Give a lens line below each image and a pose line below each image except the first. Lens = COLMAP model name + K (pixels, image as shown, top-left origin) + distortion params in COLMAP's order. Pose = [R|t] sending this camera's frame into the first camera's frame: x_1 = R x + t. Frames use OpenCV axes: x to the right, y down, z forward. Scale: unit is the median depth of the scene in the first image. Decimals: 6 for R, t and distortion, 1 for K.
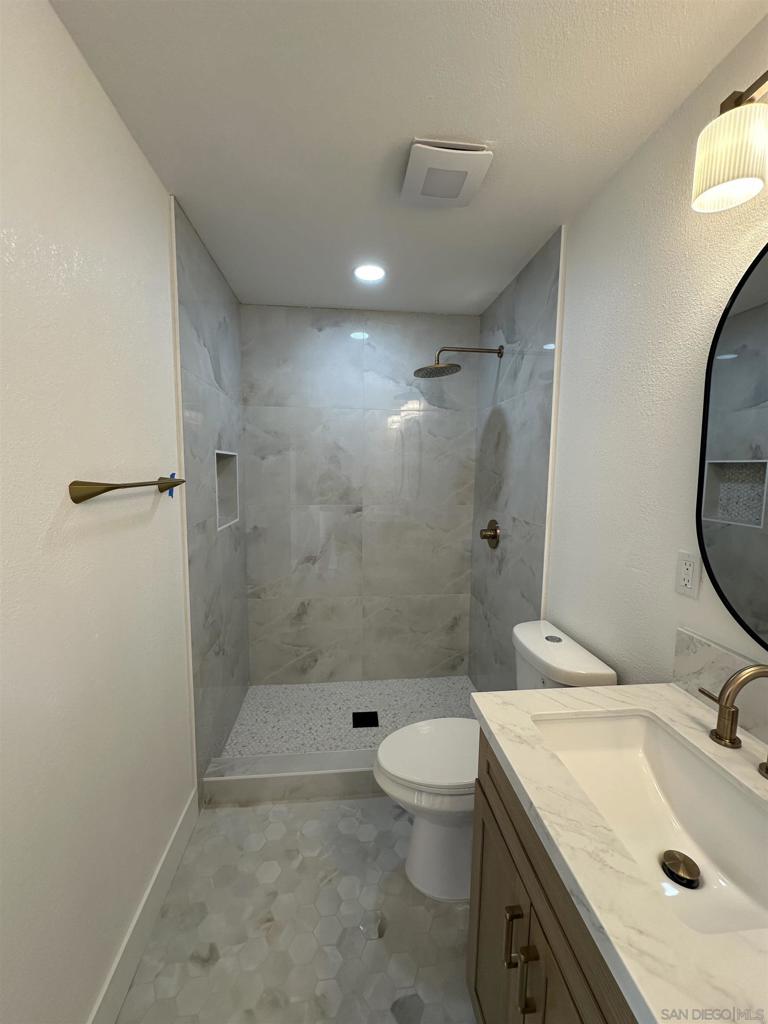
lens RADIAL K [[410.1, 0, 383.8], [0, 410.1, 512.7], [0, 0, 1]] dist [-0.003281, -0.000040]
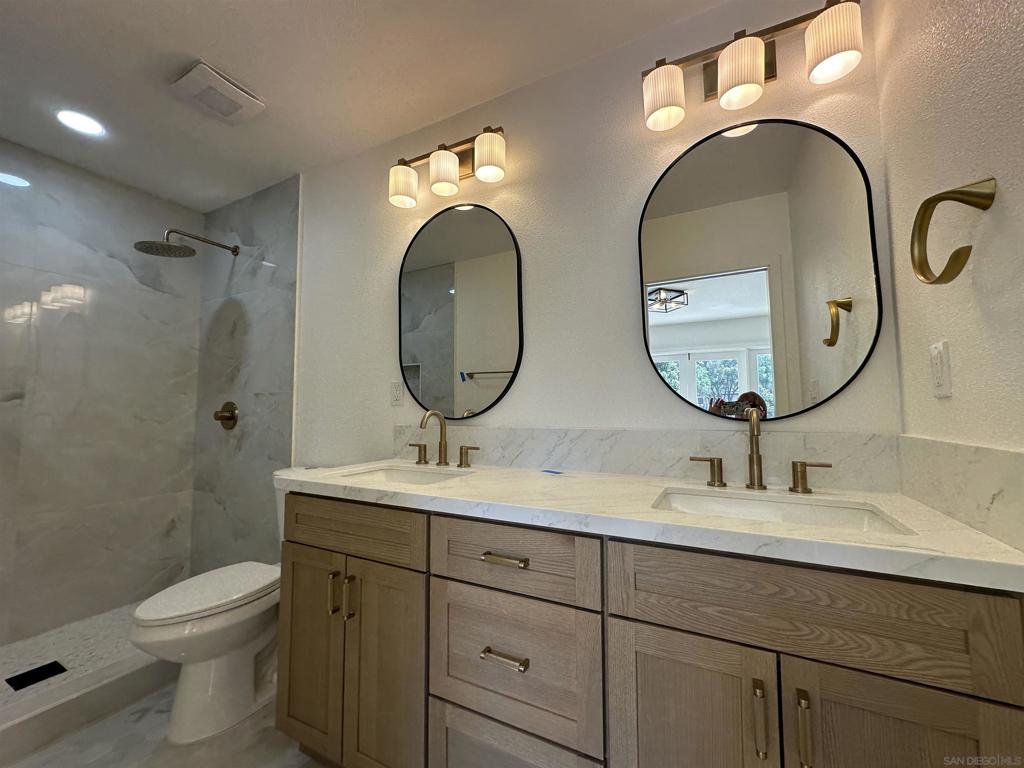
lens RADIAL K [[410.1, 0, 512.3], [0, 410.1, 381.2], [0, 0, 1]] dist [-0.003281, -0.000040]
pose [[0.551177, 0.041927, 0.833334, -0.215512], [0.100644, 0.988104, -0.116281, 0.166034], [-0.828296, 0.147961, 0.540401, -0.177445]]
